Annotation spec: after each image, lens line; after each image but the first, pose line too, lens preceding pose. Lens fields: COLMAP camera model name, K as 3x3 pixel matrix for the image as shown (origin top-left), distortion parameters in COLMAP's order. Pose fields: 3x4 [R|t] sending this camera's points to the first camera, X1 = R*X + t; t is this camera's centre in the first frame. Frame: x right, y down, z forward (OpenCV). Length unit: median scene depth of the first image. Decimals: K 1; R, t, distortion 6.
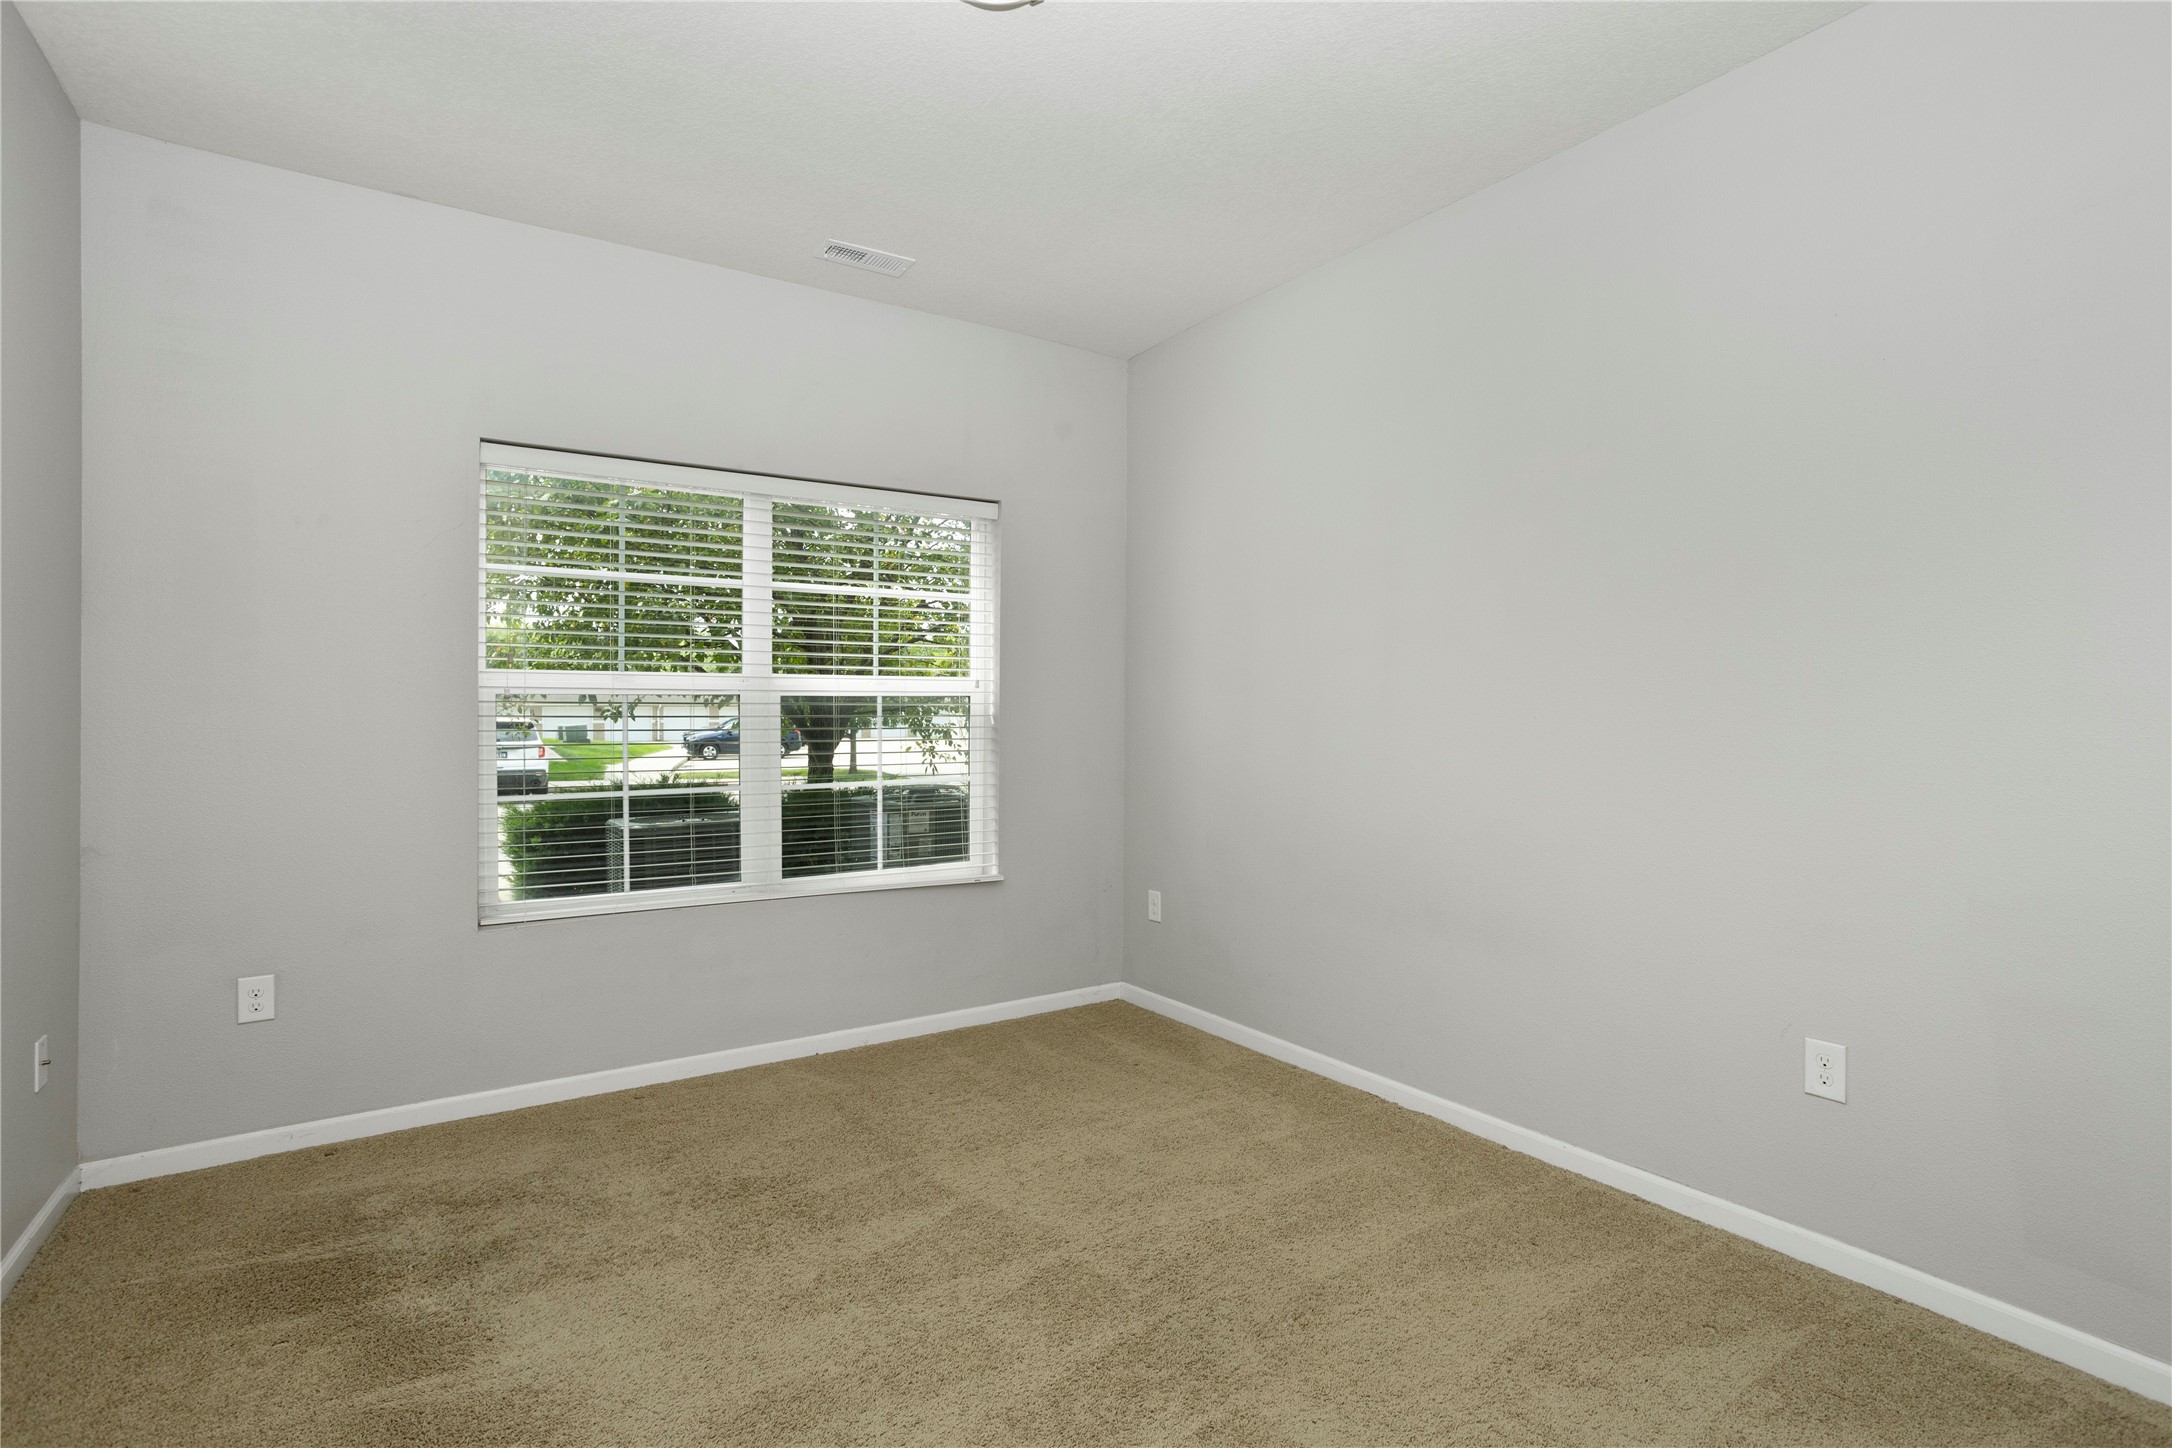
lens RADIAL K [[1048.3, 0, 1090.2], [0, 1048.3, 728.0], [0, 0, 1]] dist [-0.062851, 0.032709]
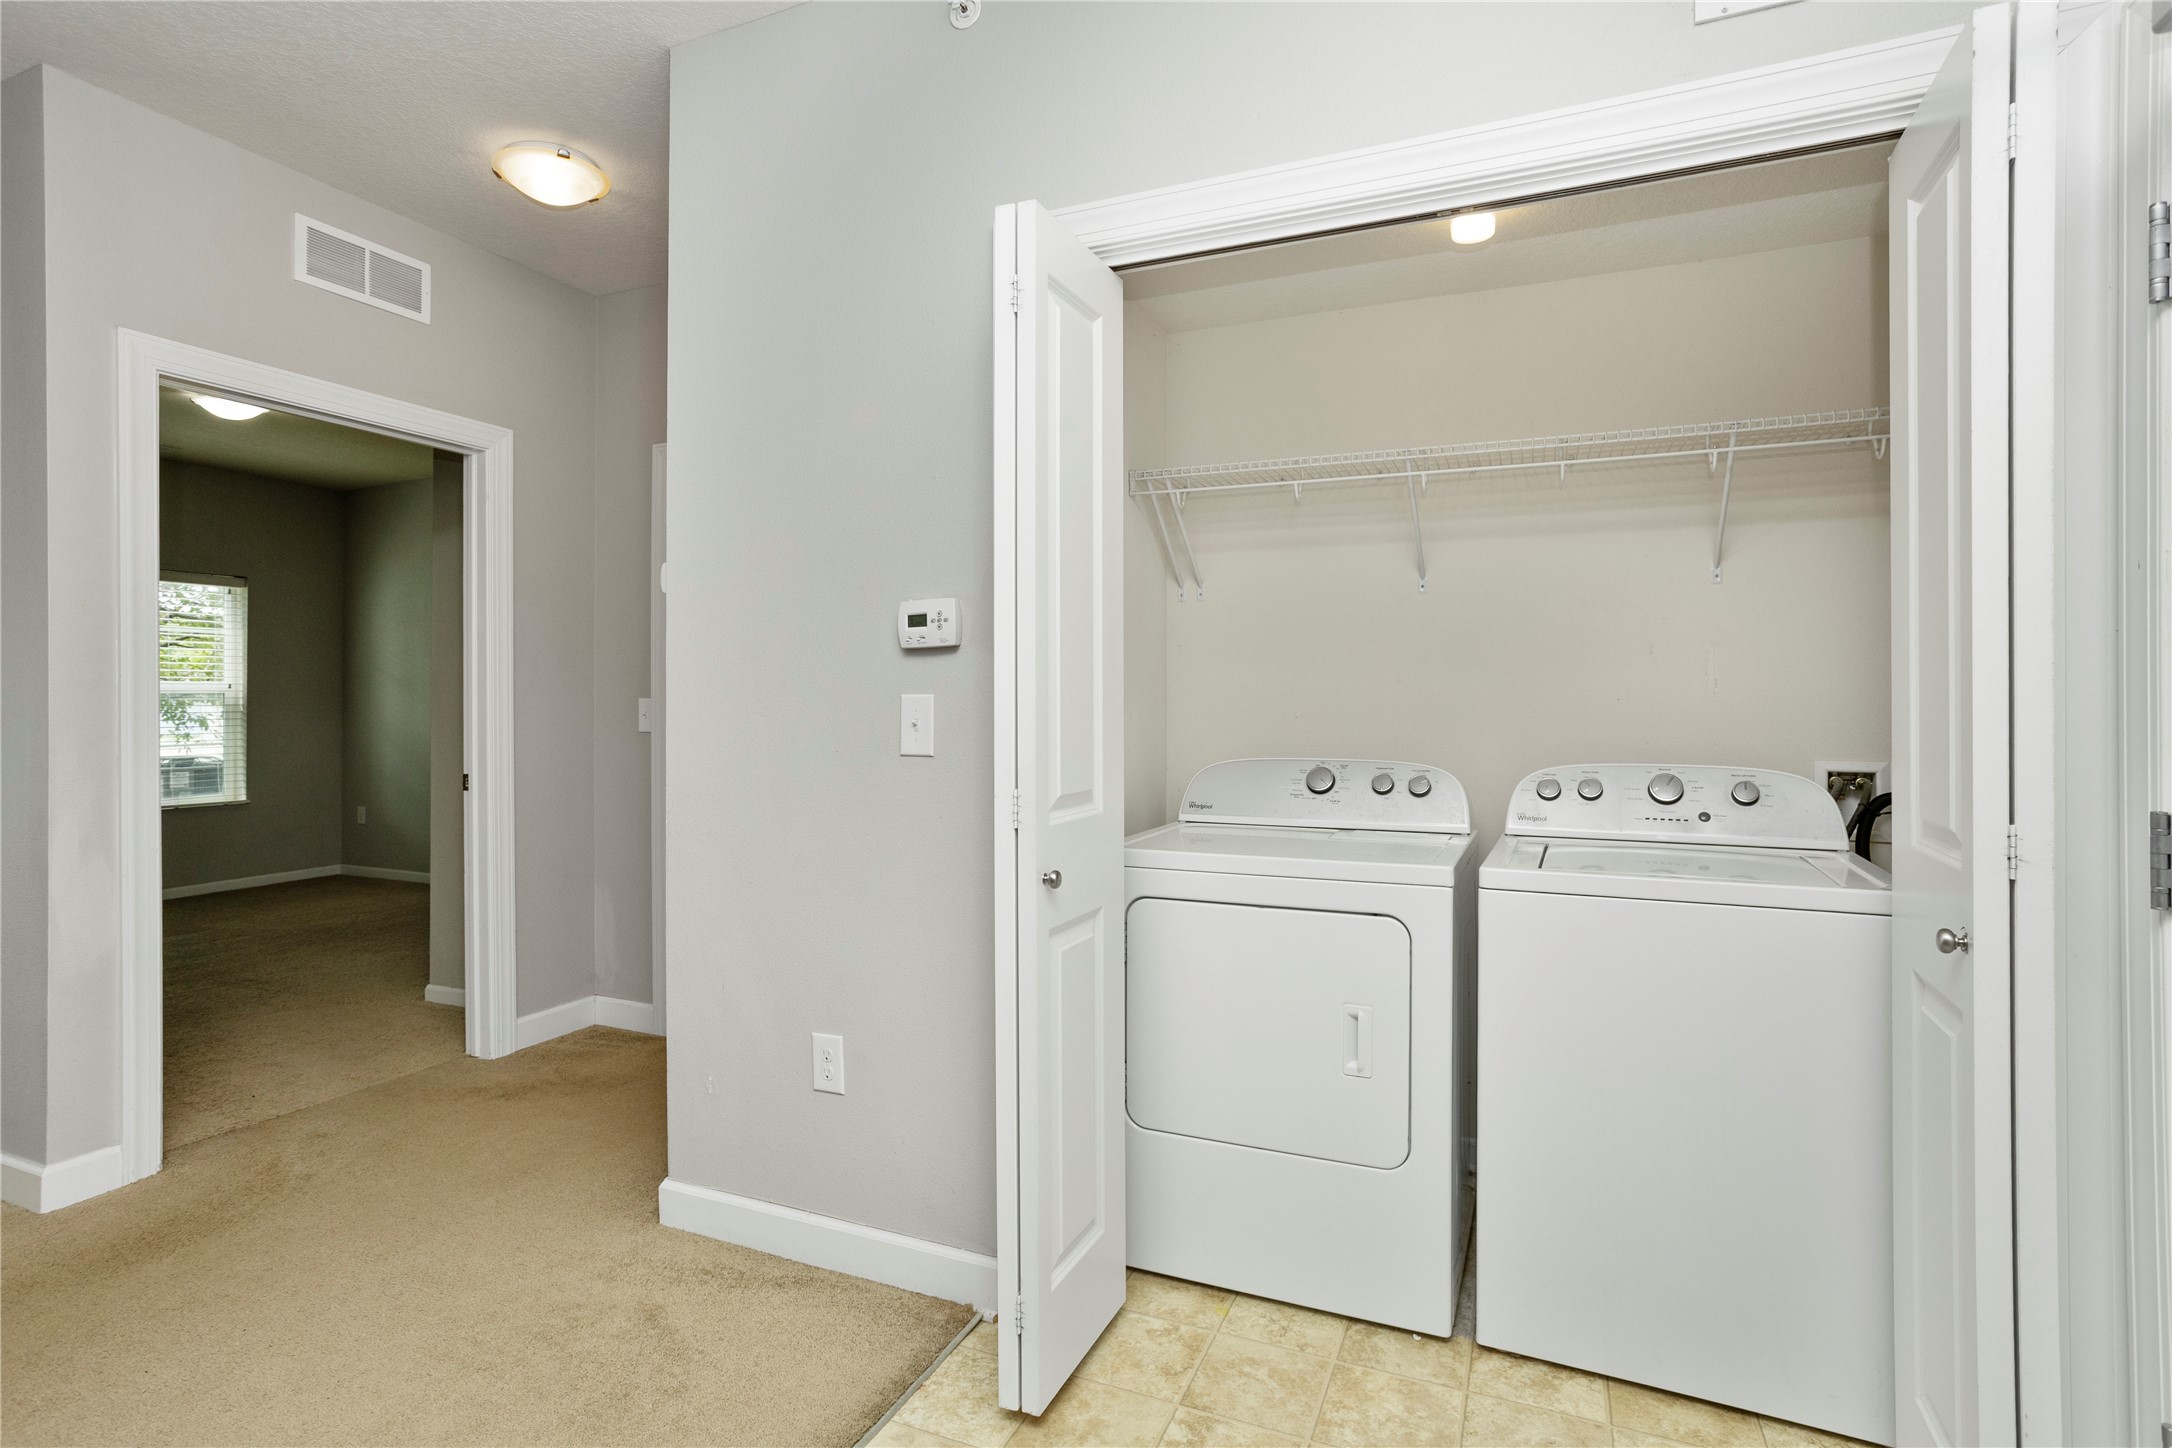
lens RADIAL K [[1048.3, 0, 1090.2], [0, 1048.3, 728.0], [0, 0, 1]] dist [-0.062851, 0.032709]
pose [[0.833647, -0.016816, 0.552042, 0.119938], [0.012045, 0.999852, 0.012268, 0.018117], [-0.552166, -0.003578, 0.833726, -0.952740]]
